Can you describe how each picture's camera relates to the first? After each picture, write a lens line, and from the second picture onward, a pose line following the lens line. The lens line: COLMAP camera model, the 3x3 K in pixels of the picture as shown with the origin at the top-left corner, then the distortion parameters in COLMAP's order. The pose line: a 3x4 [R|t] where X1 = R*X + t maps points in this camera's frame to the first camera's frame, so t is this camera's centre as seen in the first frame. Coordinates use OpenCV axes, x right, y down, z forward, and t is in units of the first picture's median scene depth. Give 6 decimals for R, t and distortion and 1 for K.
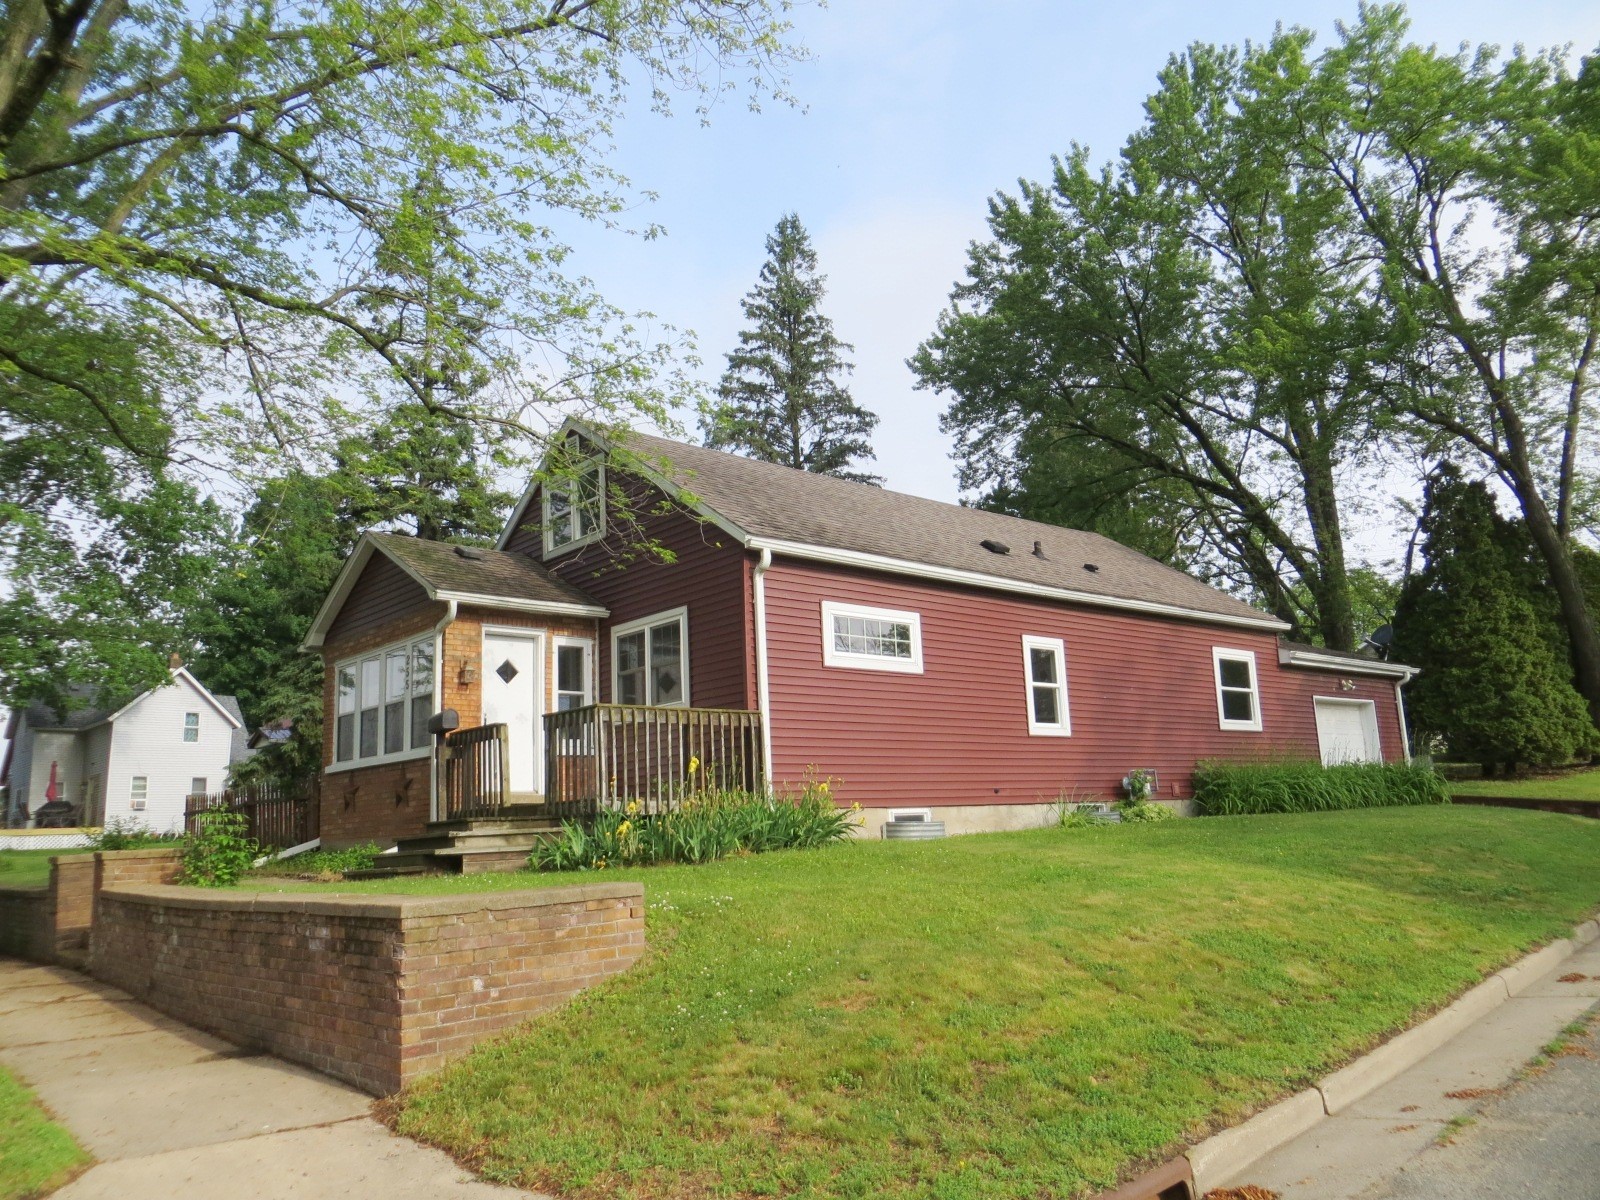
lens RADIAL K [[1198.8, 0, 800.0], [0, 1198.8, 600.0], [0, 0, 1]] dist [-0.019958, -0.003895]
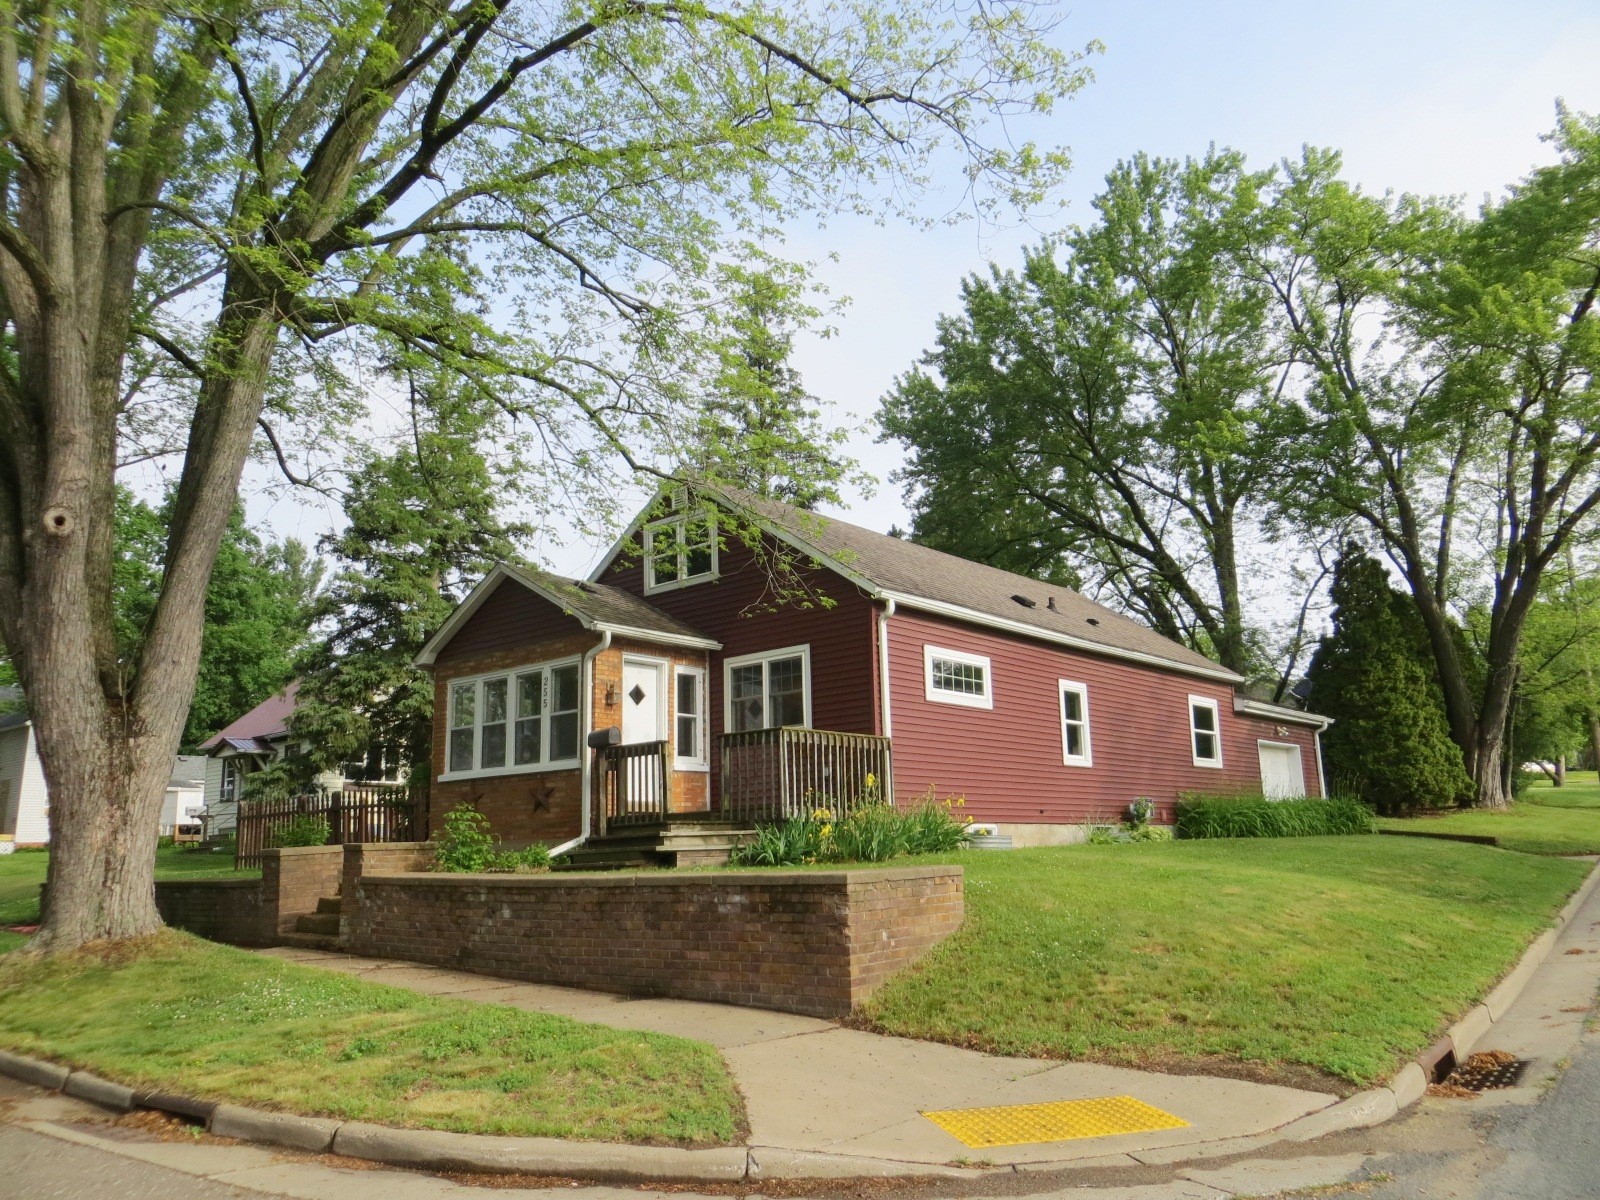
lens RADIAL K [[1187.9, 0, 828.1], [0, 1187.9, 594.3], [0, 0, 1]] dist [-0.001473, -0.002416]
pose [[0.989313, 0.049258, 0.137233, -0.144192], [-0.045190, 0.998446, -0.032606, -0.004074], [-0.138625, 0.026056, 0.990002, -0.087648]]
